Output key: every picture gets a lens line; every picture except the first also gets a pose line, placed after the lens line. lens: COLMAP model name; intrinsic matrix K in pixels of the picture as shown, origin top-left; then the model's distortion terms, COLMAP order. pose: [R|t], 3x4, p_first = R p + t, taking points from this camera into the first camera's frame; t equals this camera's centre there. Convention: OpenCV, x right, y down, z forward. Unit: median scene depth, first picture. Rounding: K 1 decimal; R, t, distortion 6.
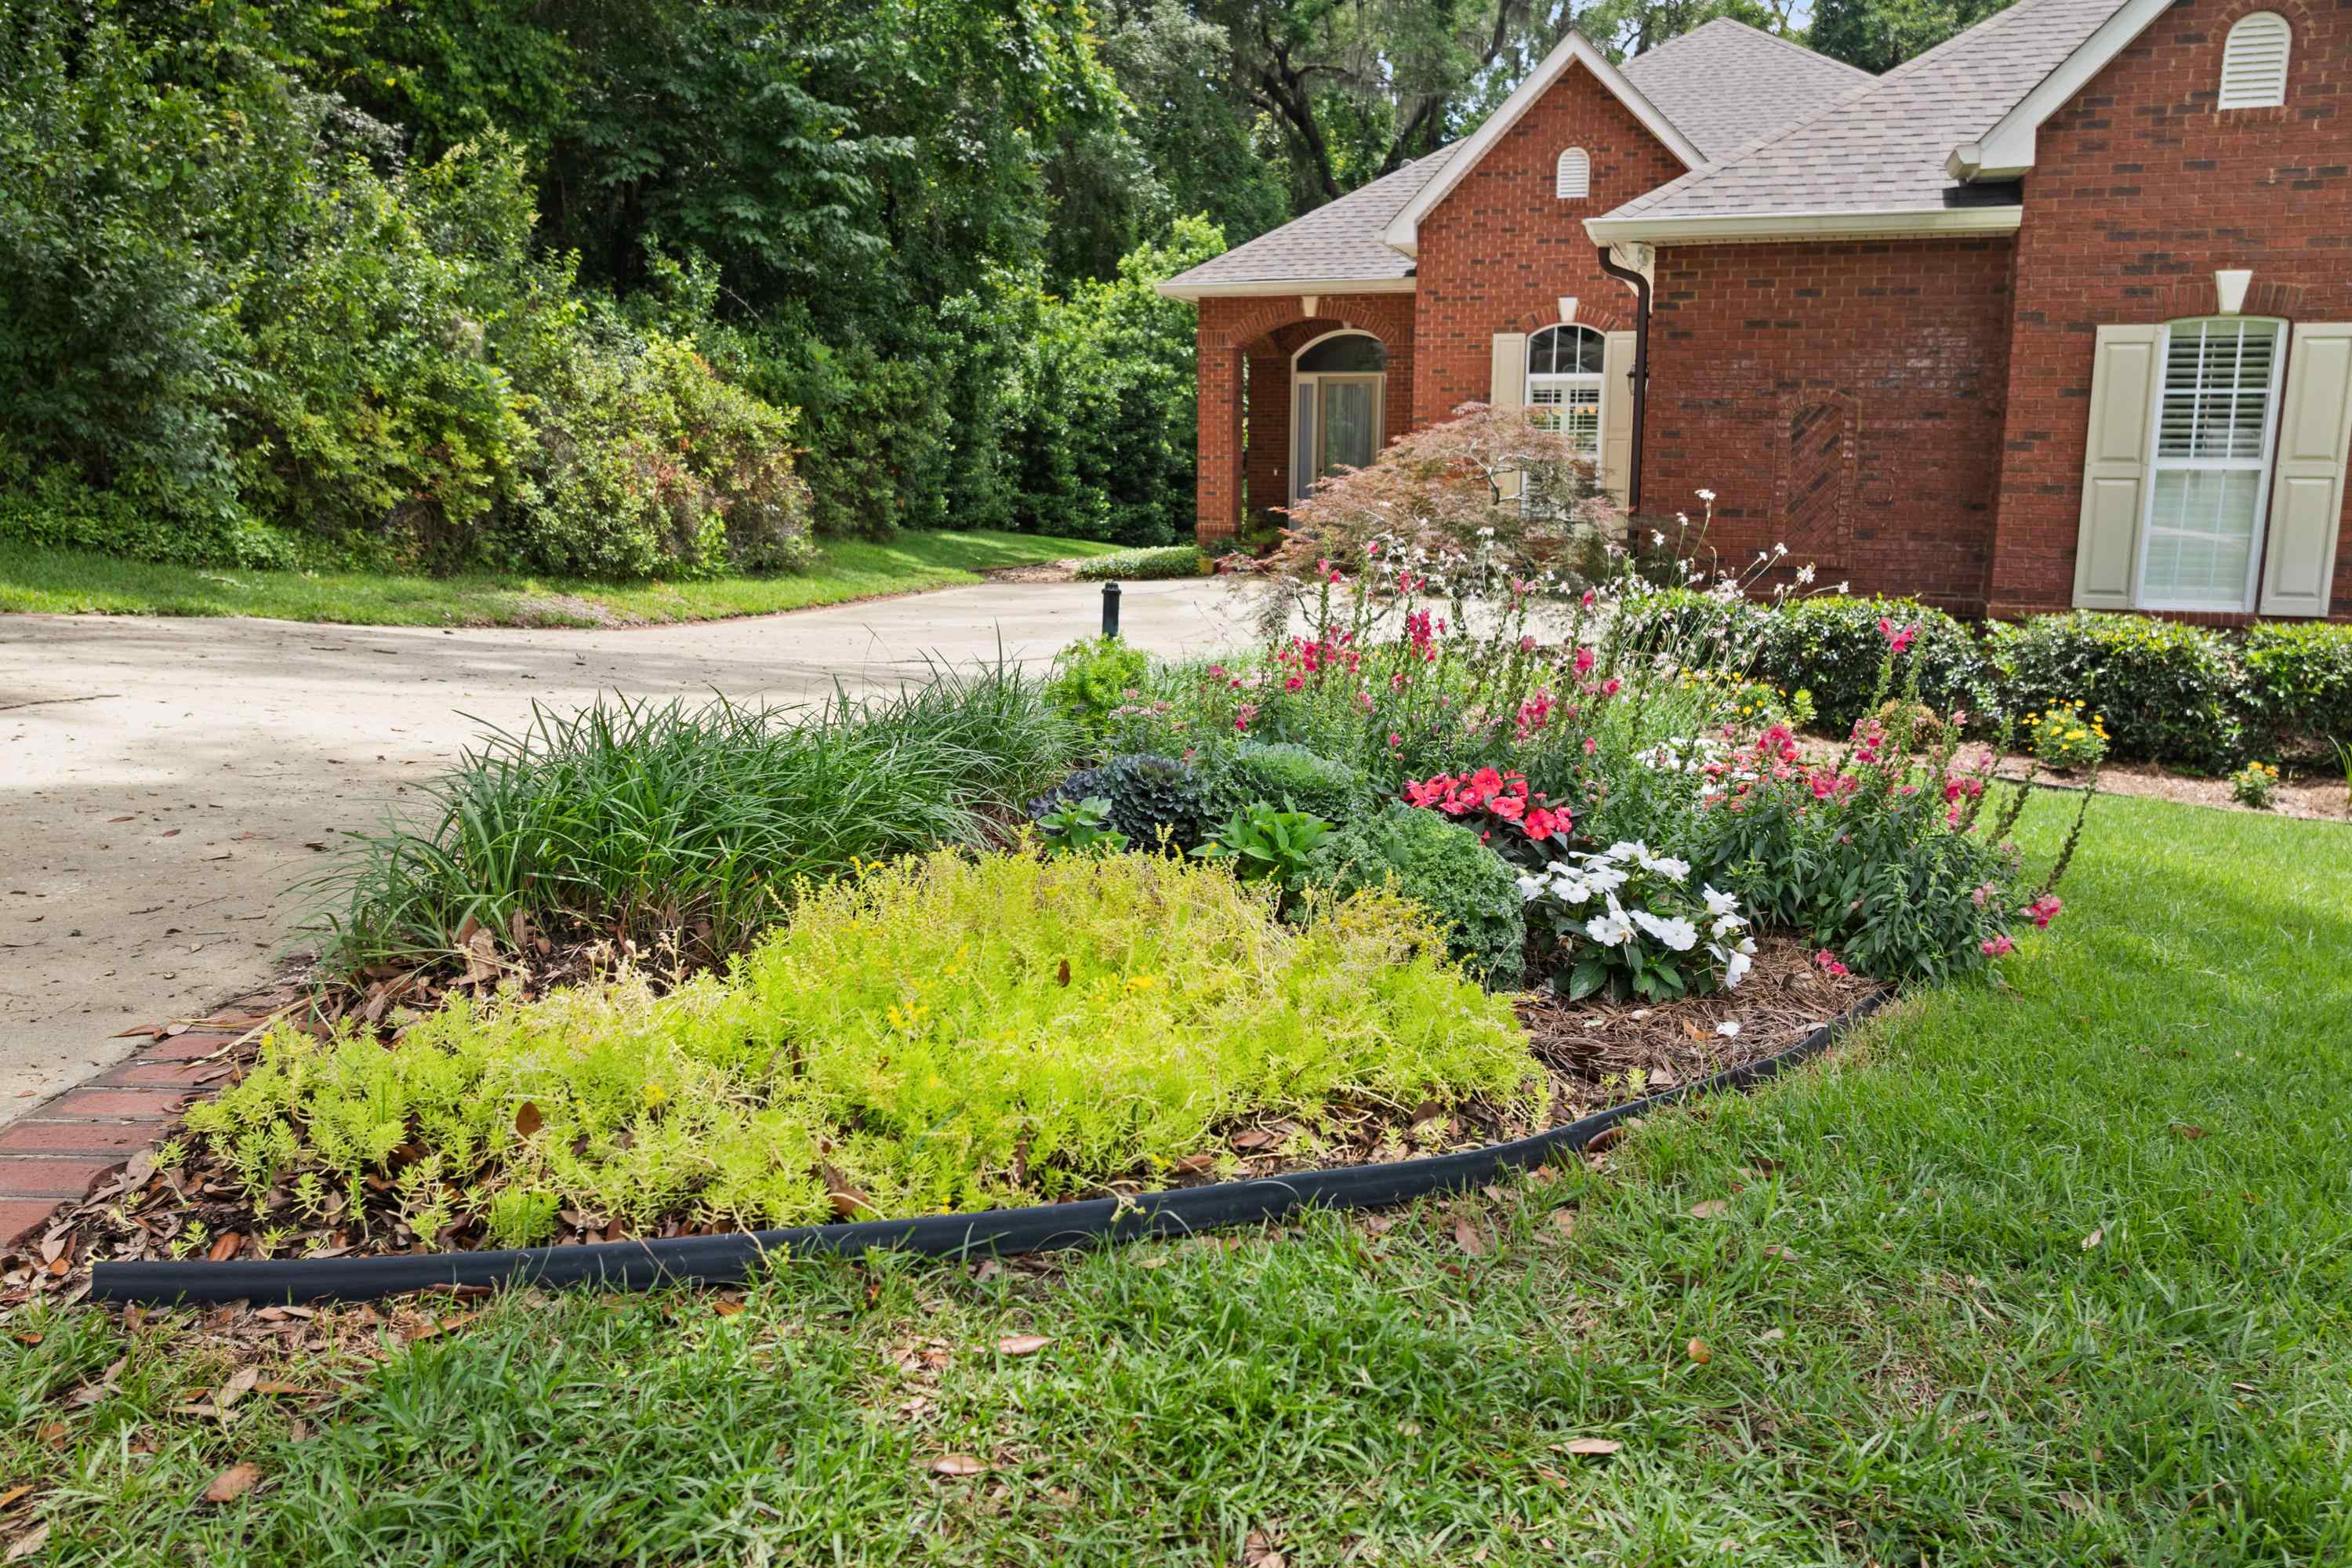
lens RADIAL K [[1682.5, 0, 1170.5], [0, 1682.5, 779.1], [0, 0, 1]] dist [-0.040962, 0.008937]
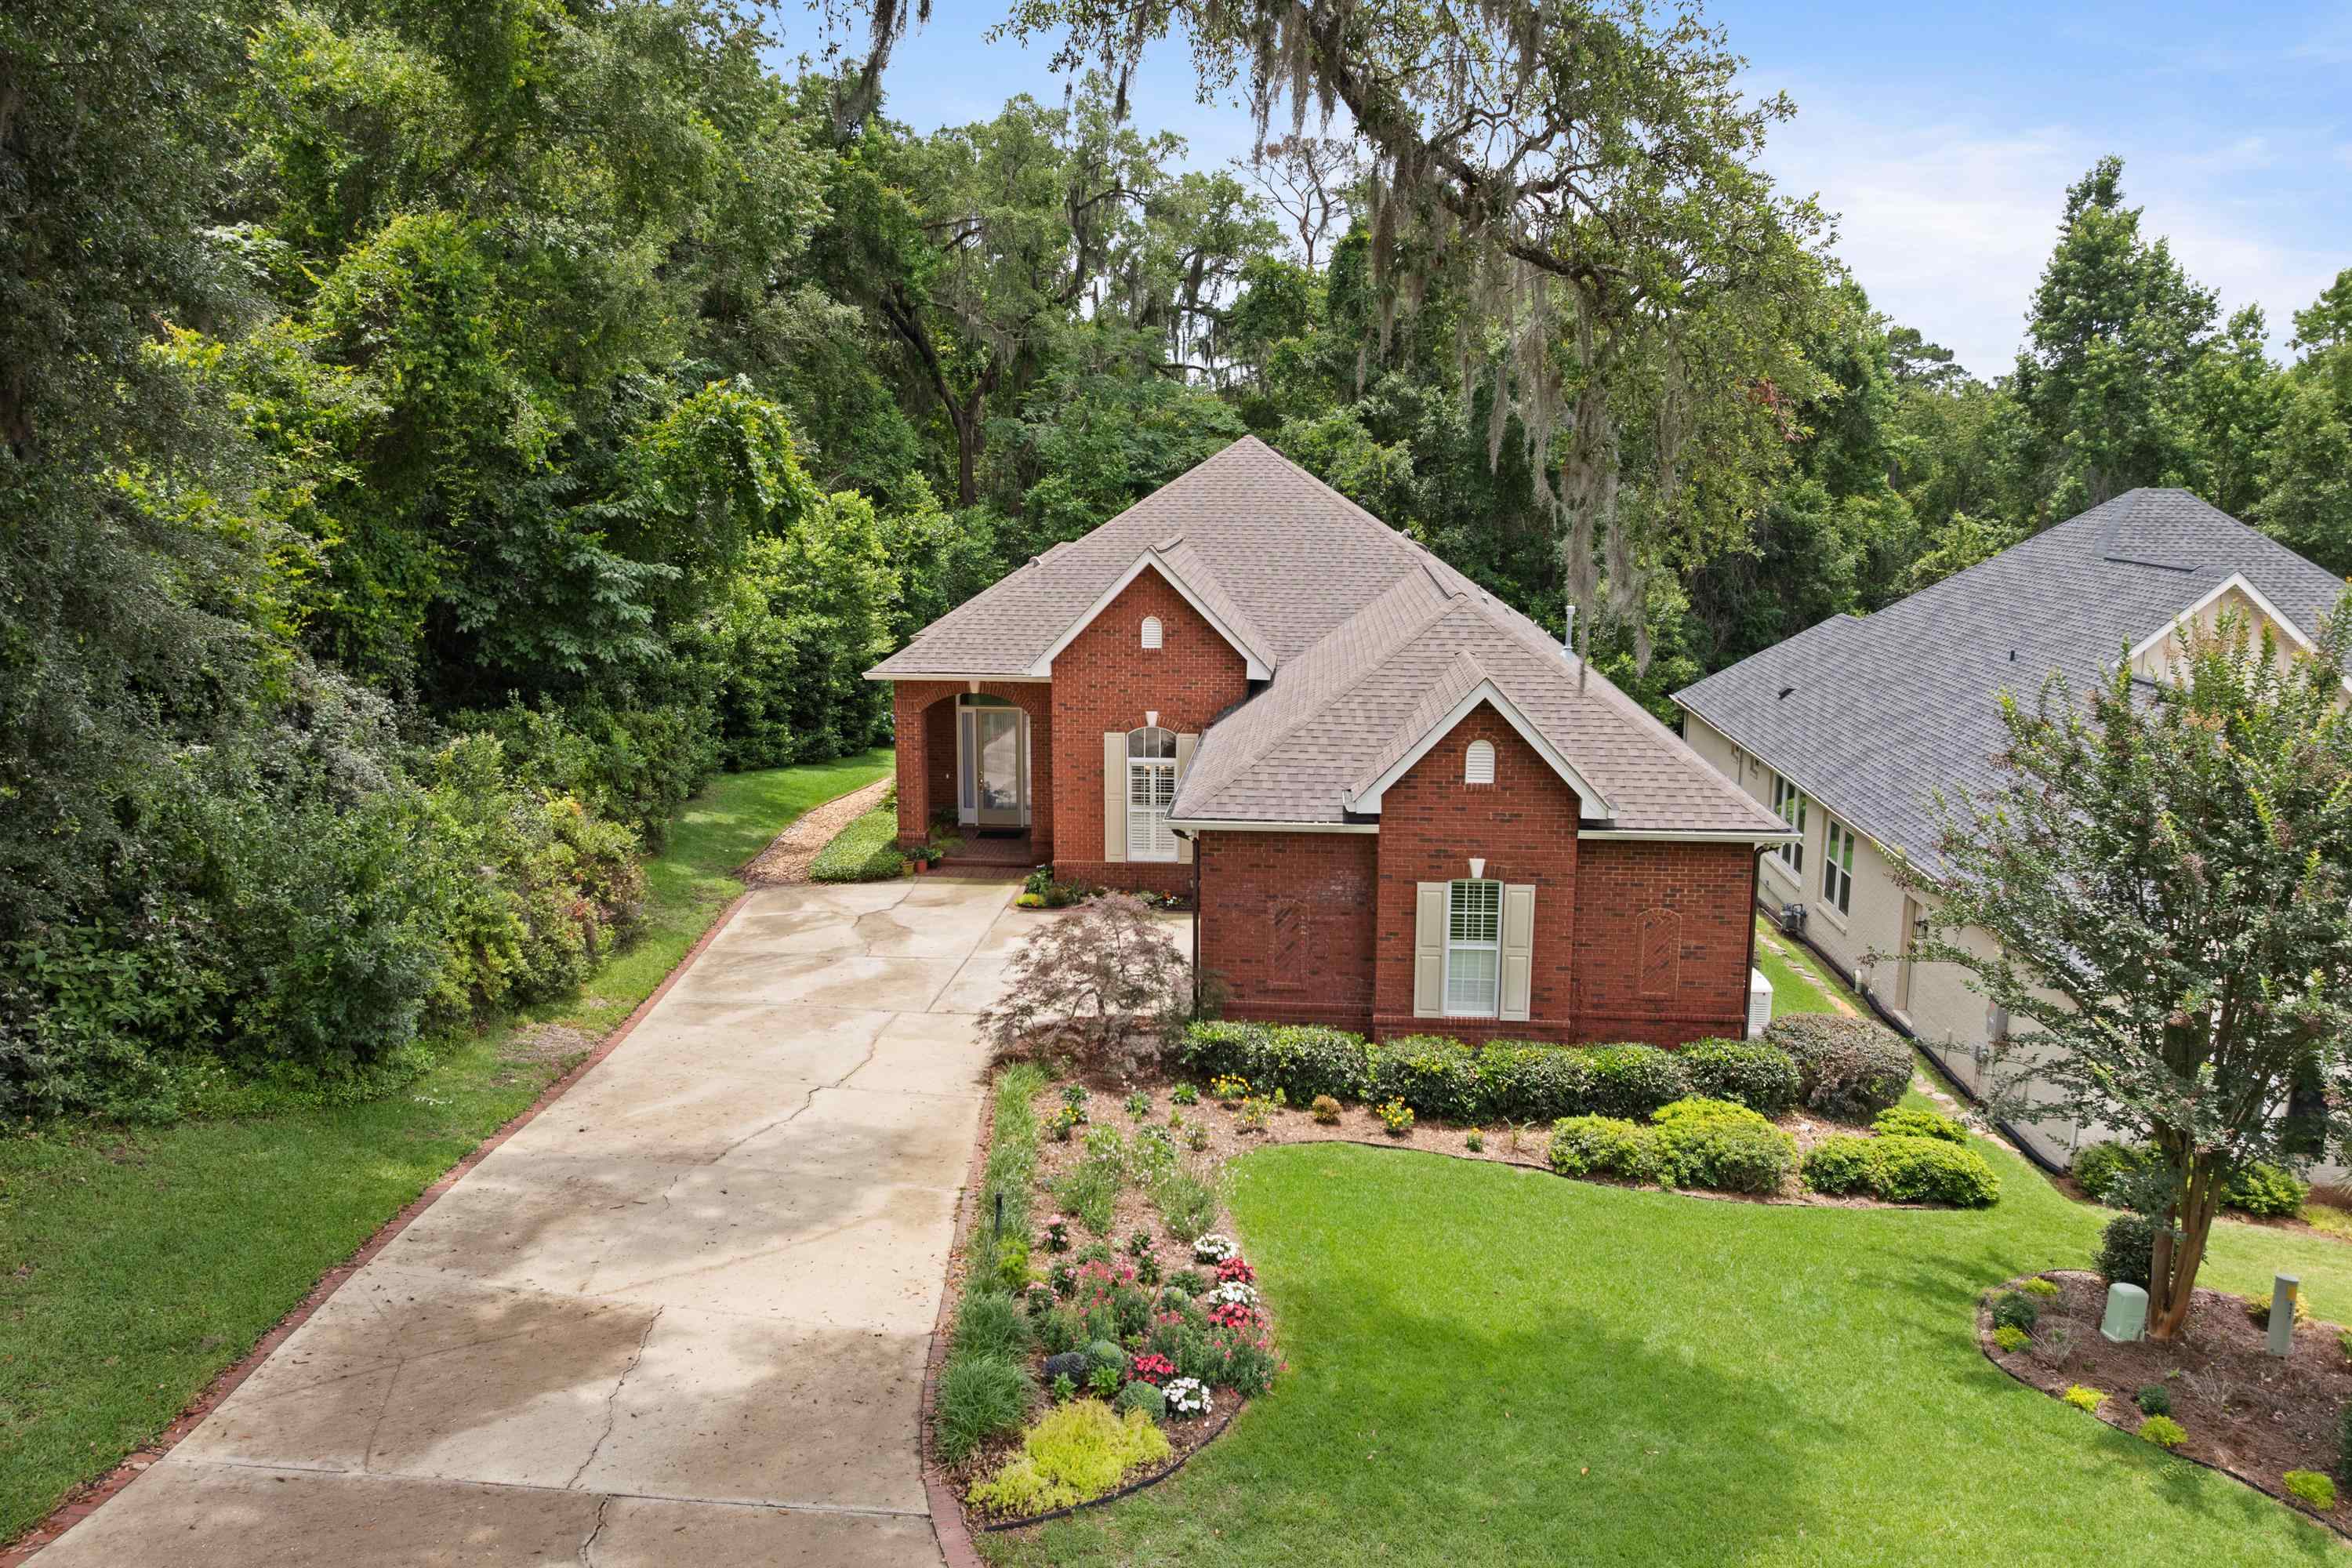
lens RADIAL K [[1682.5, 0, 1176.7], [0, 1682.5, 768.1], [0, 0, 1]] dist [-0.040962, 0.008937]
pose [[0.969741, -0.045773, 0.239805, -0.197349], [0.047647, 0.998862, -0.002020, -0.413210], [-0.239440, 0.013385, 0.970819, -0.882333]]
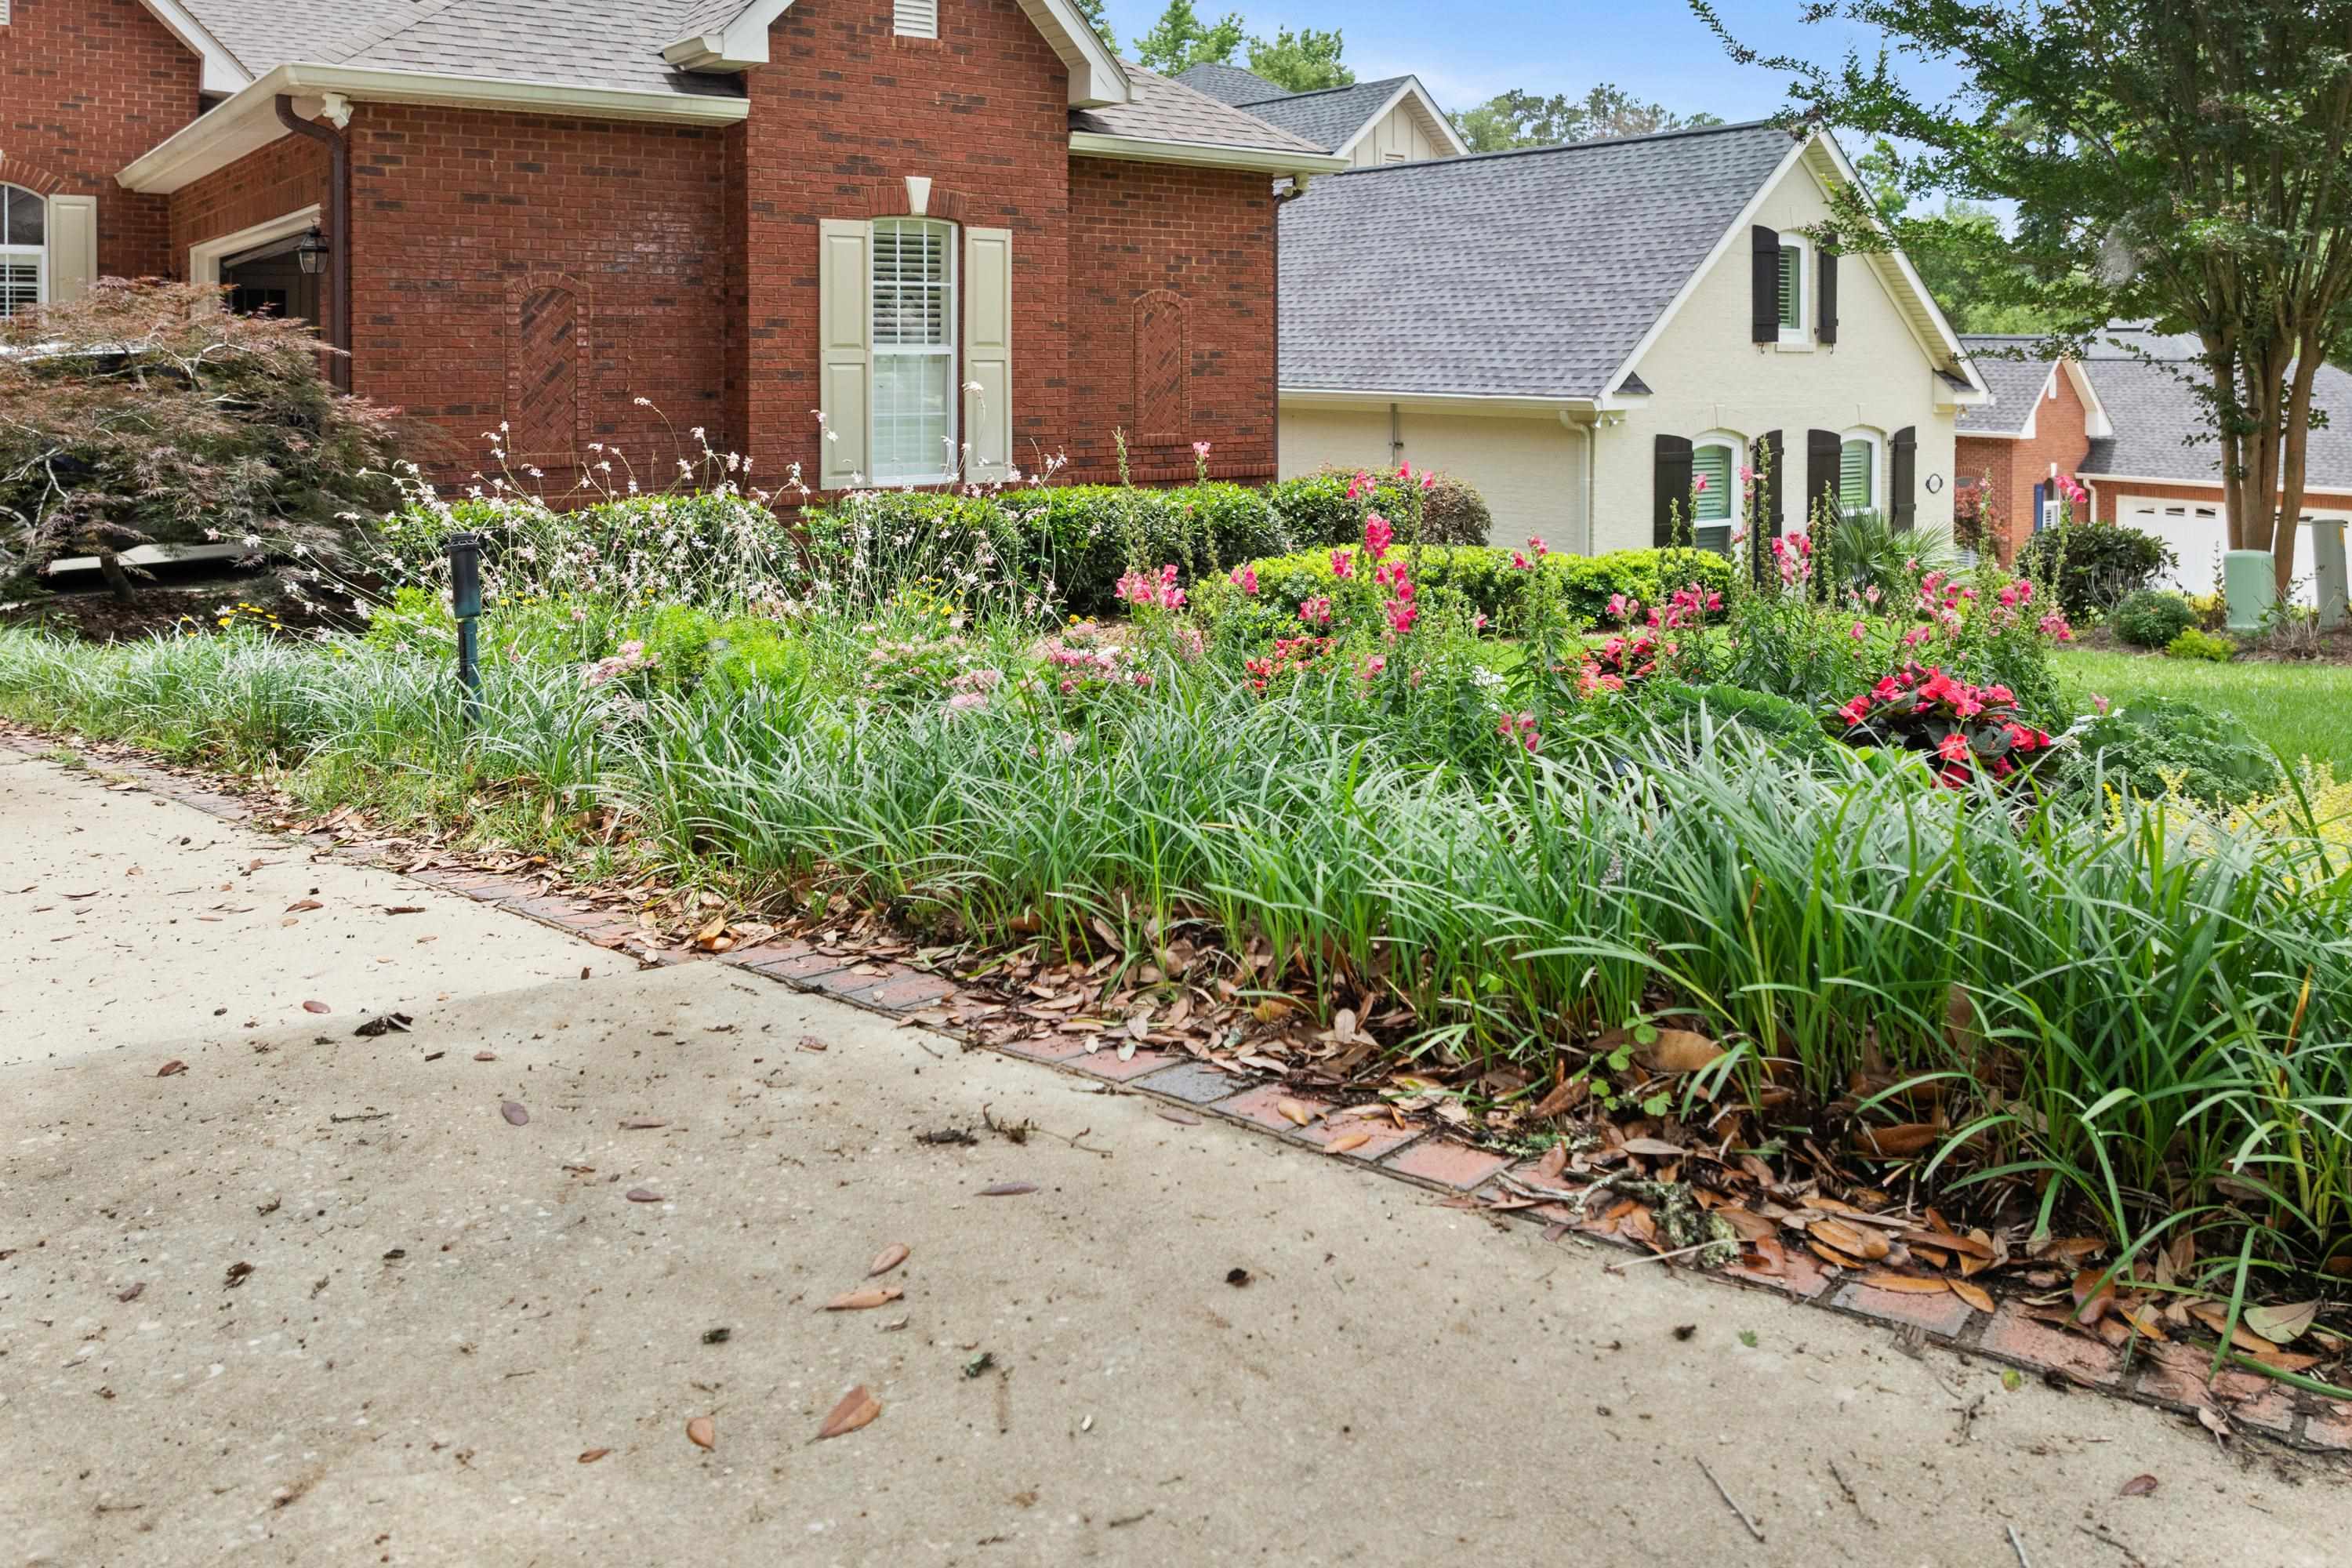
lens RADIAL K [[1761.1, 0, 1169.0], [0, 1761.1, 410.1], [0, 0, 1]] dist [-0.009824, -0.002705]
pose [[0.563178, -0.027247, 0.825887, -0.229573], [0.158481, 0.984464, -0.075590, -0.036354], [-0.810996, 0.173458, 0.558746, 0.220254]]
